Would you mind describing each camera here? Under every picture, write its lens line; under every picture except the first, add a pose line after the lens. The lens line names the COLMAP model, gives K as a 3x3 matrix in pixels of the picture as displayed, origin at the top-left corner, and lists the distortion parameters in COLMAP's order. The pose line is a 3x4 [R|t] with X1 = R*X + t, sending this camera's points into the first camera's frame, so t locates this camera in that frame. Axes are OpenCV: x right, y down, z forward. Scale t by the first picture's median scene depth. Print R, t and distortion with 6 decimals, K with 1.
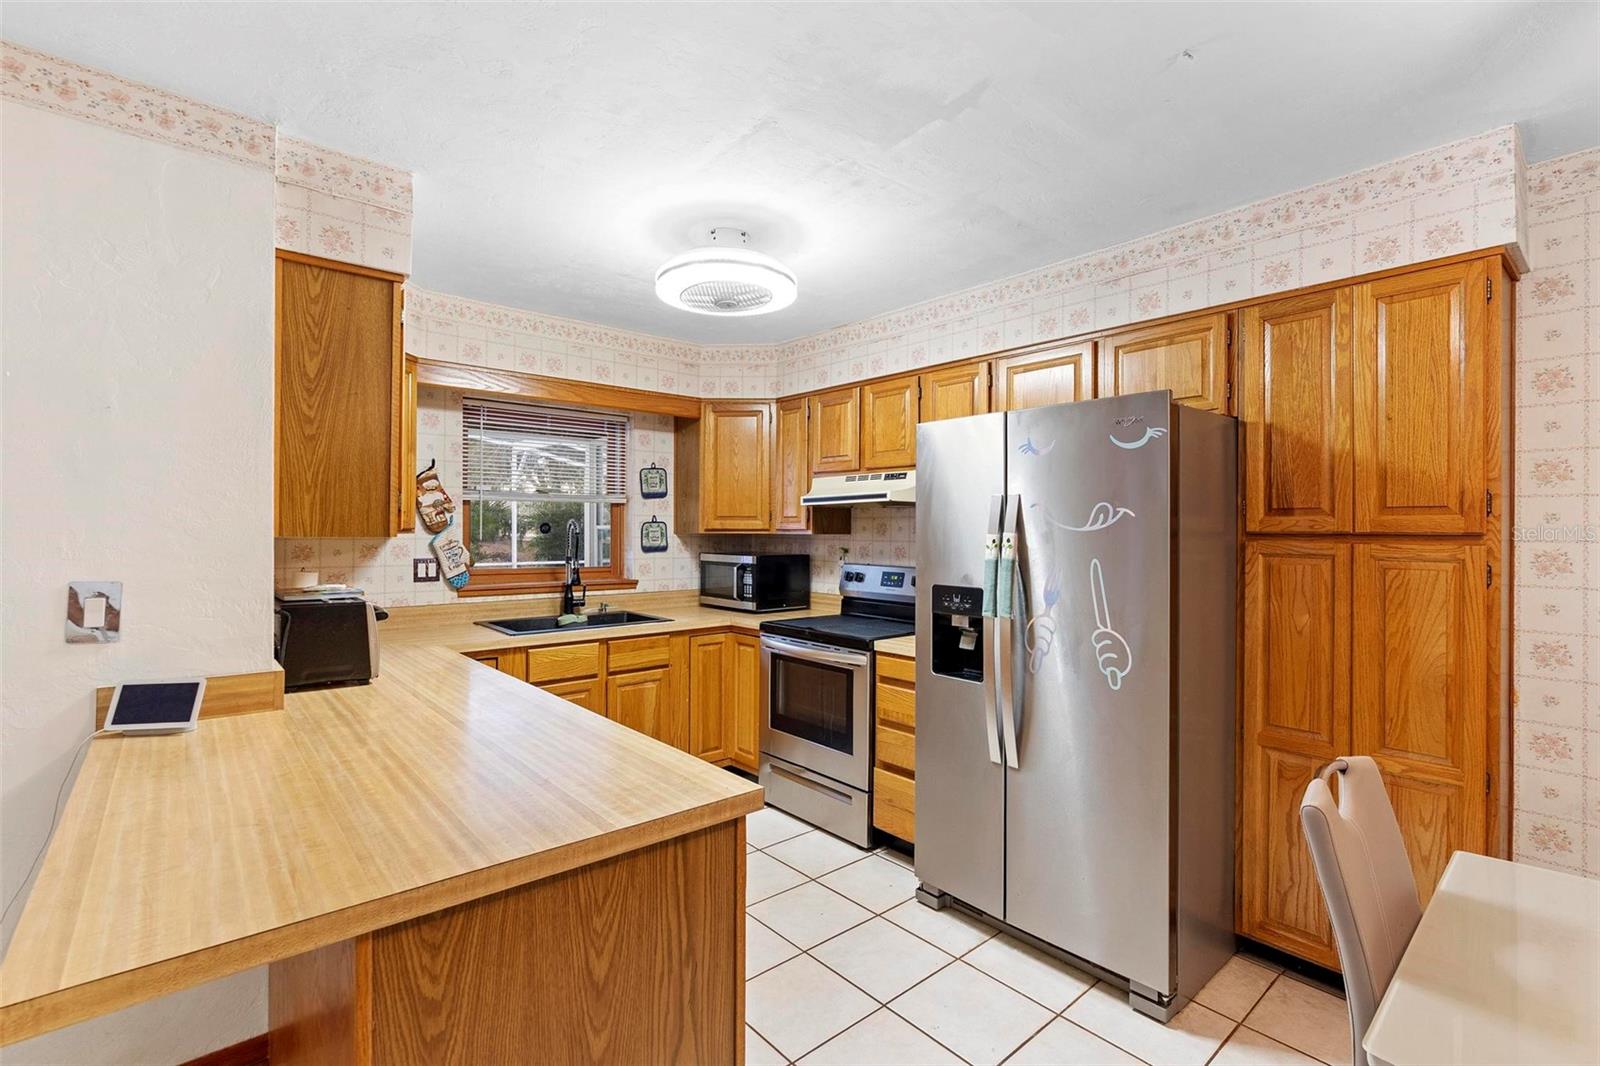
lens RADIAL K [[735.7, 0, 790.3], [0, 735.7, 527.6], [0, 0, 1]] dist [-0.011778, 0.003330]
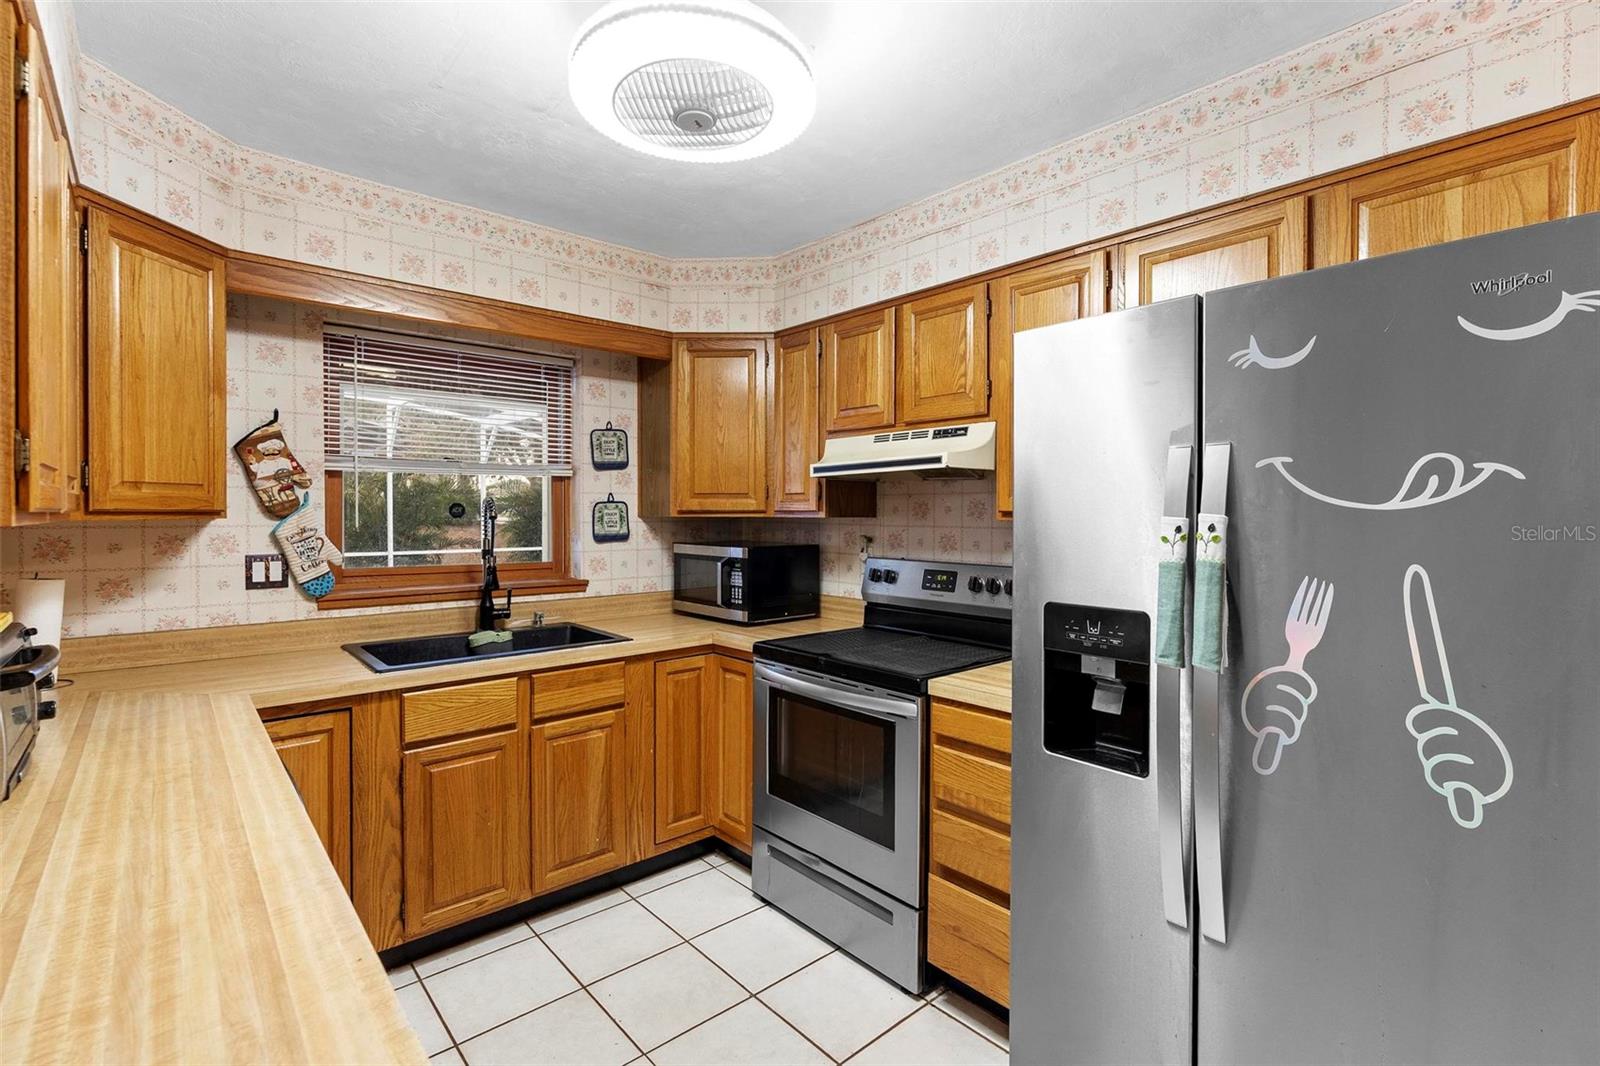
lens RADIAL K [[735.7, 0, 794.8], [0, 735.7, 521.2], [0, 0, 1]] dist [-0.011778, 0.003330]
pose [[0.999864, -0.003123, 0.016197, -0.014955], [0.002892, 0.999893, 0.014319, 0.002905], [-0.016240, -0.014270, 0.999766, 0.350778]]
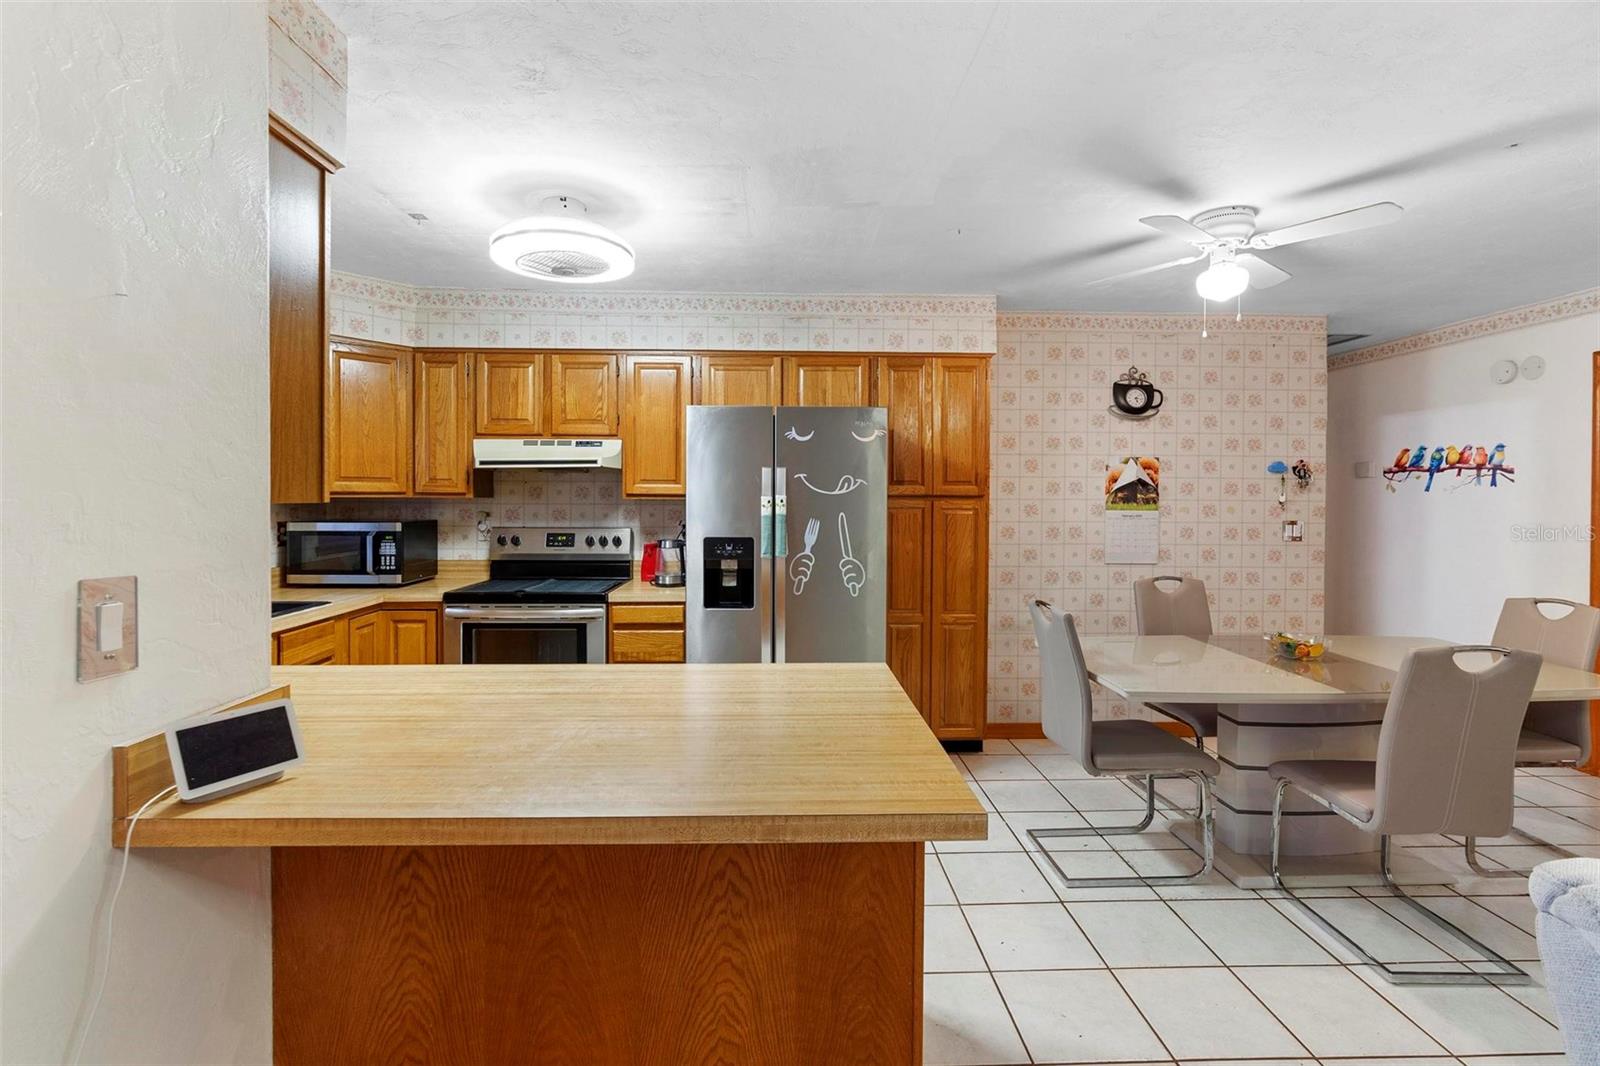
lens RADIAL K [[735.7, 0, 808.4], [0, 735.7, 507.5], [0, 0, 1]] dist [-0.011778, 0.003330]
pose [[0.613079, -0.014456, 0.789889, -0.576060], [-0.003189, 0.999779, 0.020773, 0.000793], [-0.790015, -0.015255, 0.612897, 0.086099]]
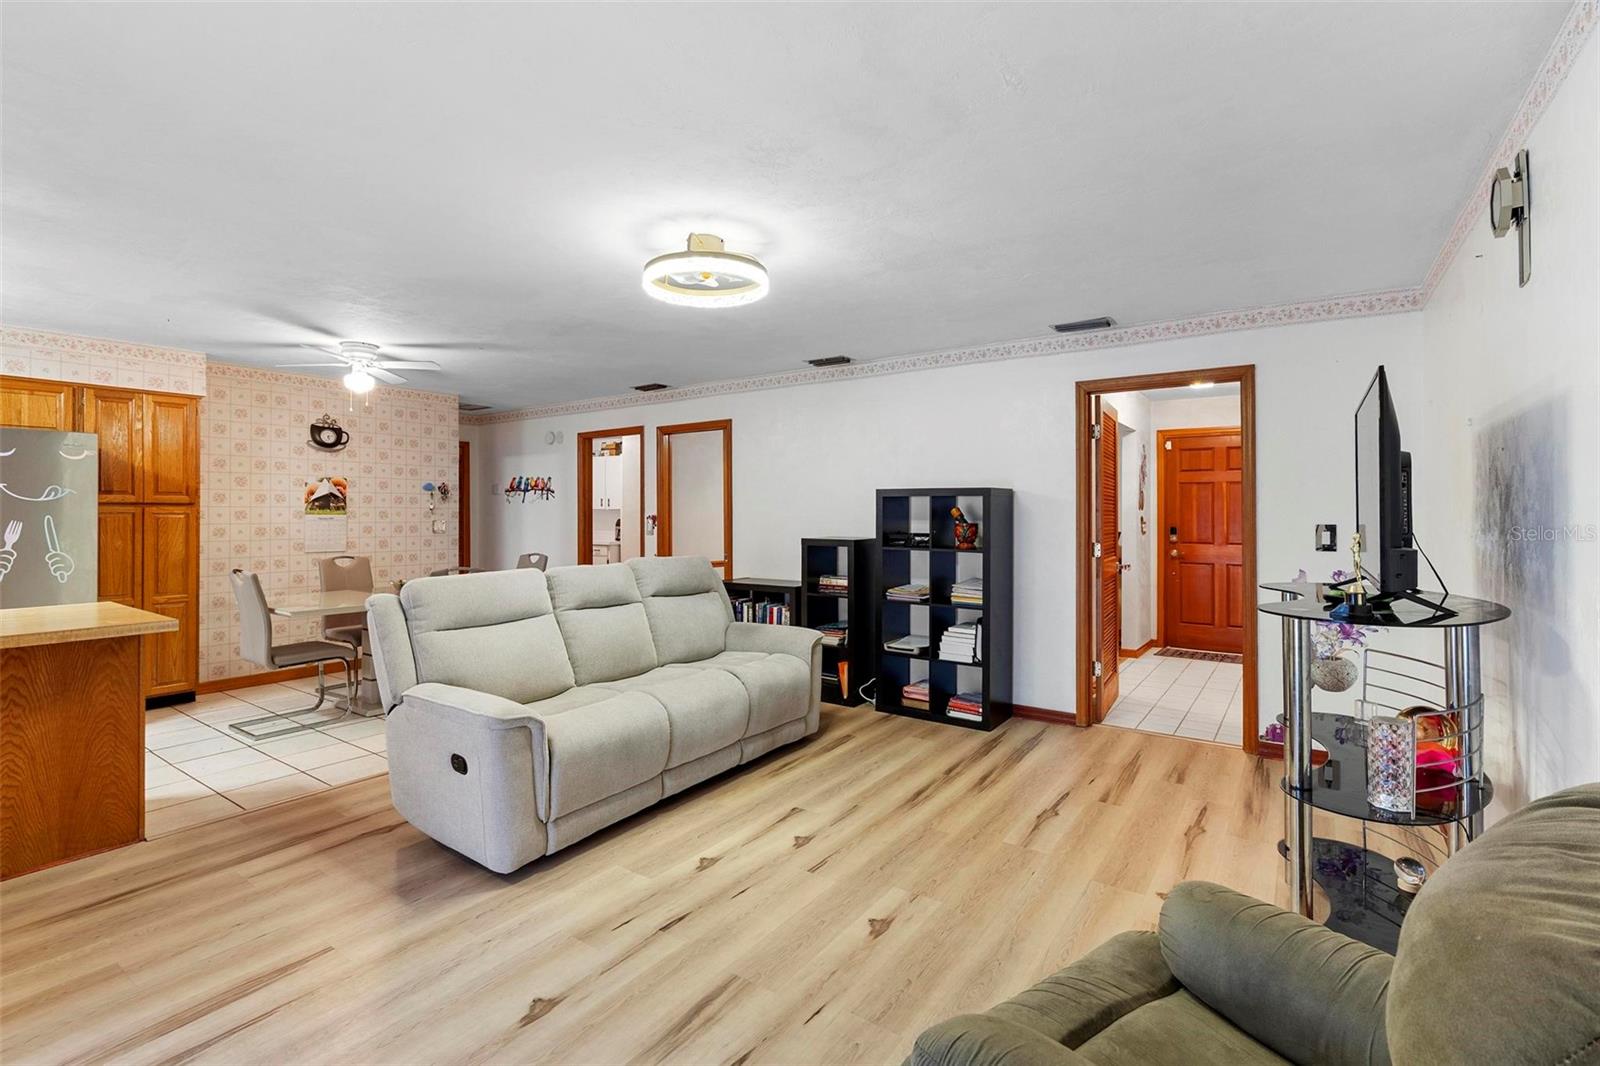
lens RADIAL K [[735.7, 0, 799.7], [0, 735.7, 509.9], [0, 0, 1]] dist [-0.011778, 0.003330]
pose [[-0.243768, -0.001298, 0.969833, -1.300769], [-0.004006, 0.999992, 0.000331, 0.013943], [-0.969825, -0.003804, -0.243771, -0.287207]]
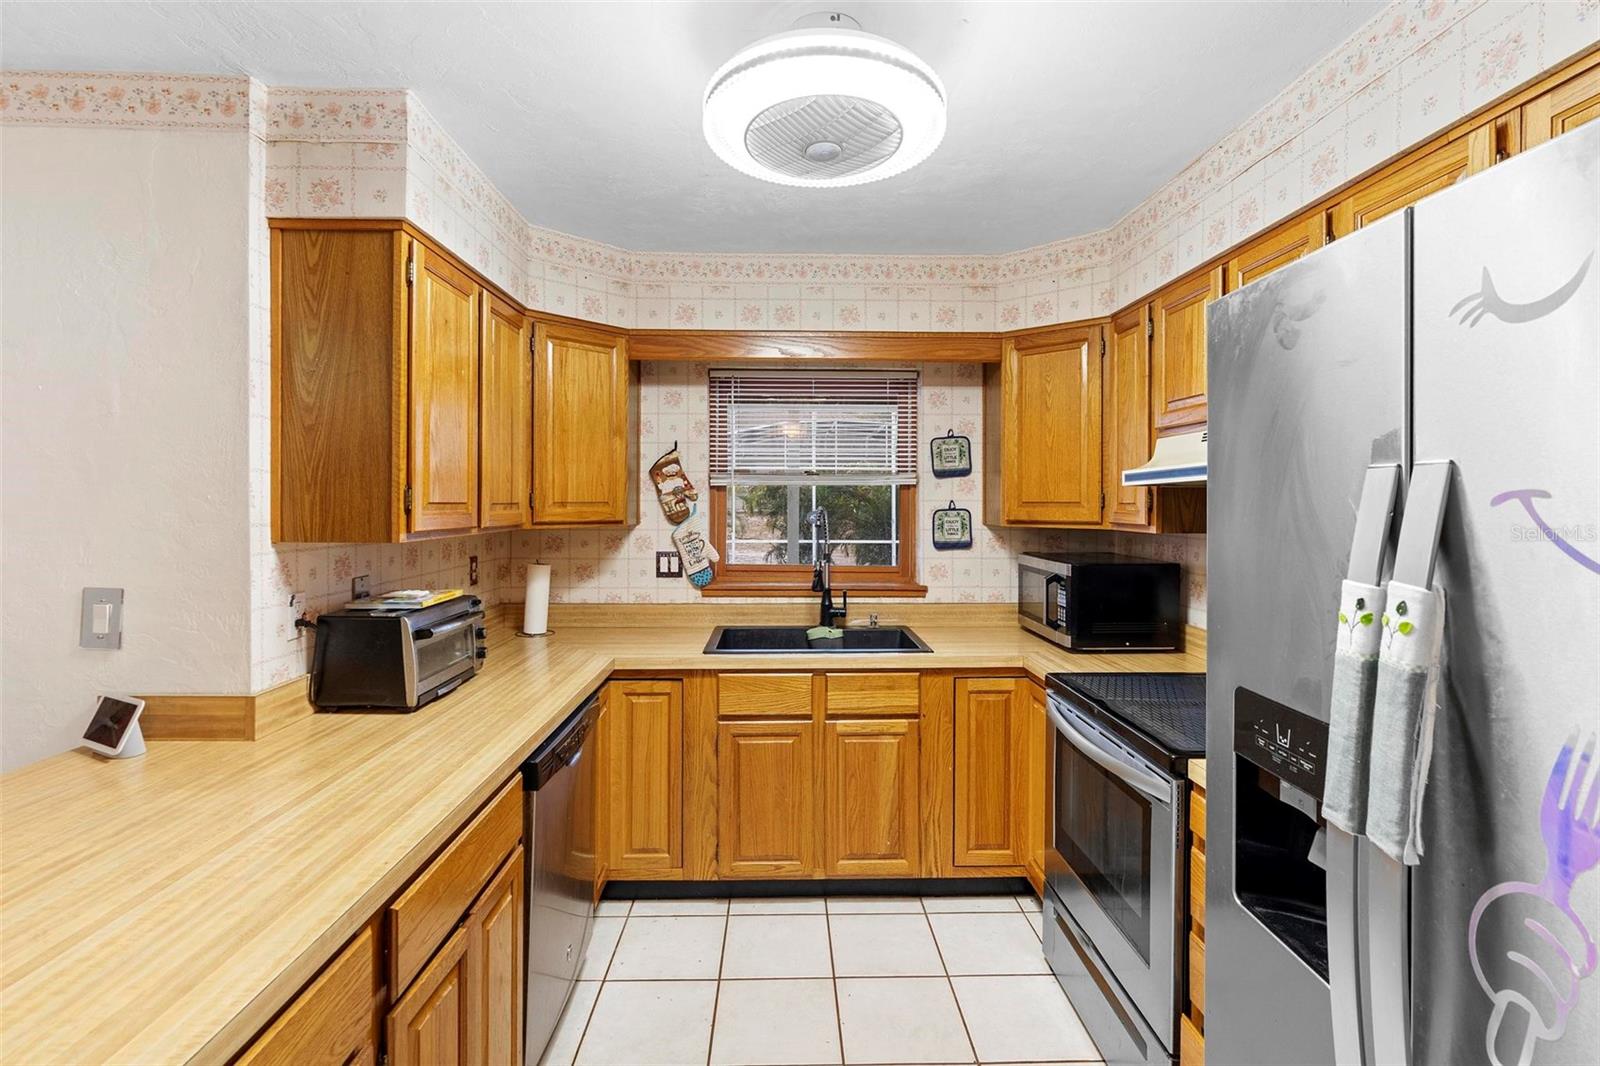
lens RADIAL K [[735.7, 0, 791.3], [0, 735.7, 504.0], [0, 0, 1]] dist [-0.011778, 0.003330]
pose [[0.774361, -0.000266, -0.632744, 0.221113], [0.003122, 0.999989, 0.003400, -0.021967], [0.632737, -0.004609, 0.774353, 0.447168]]
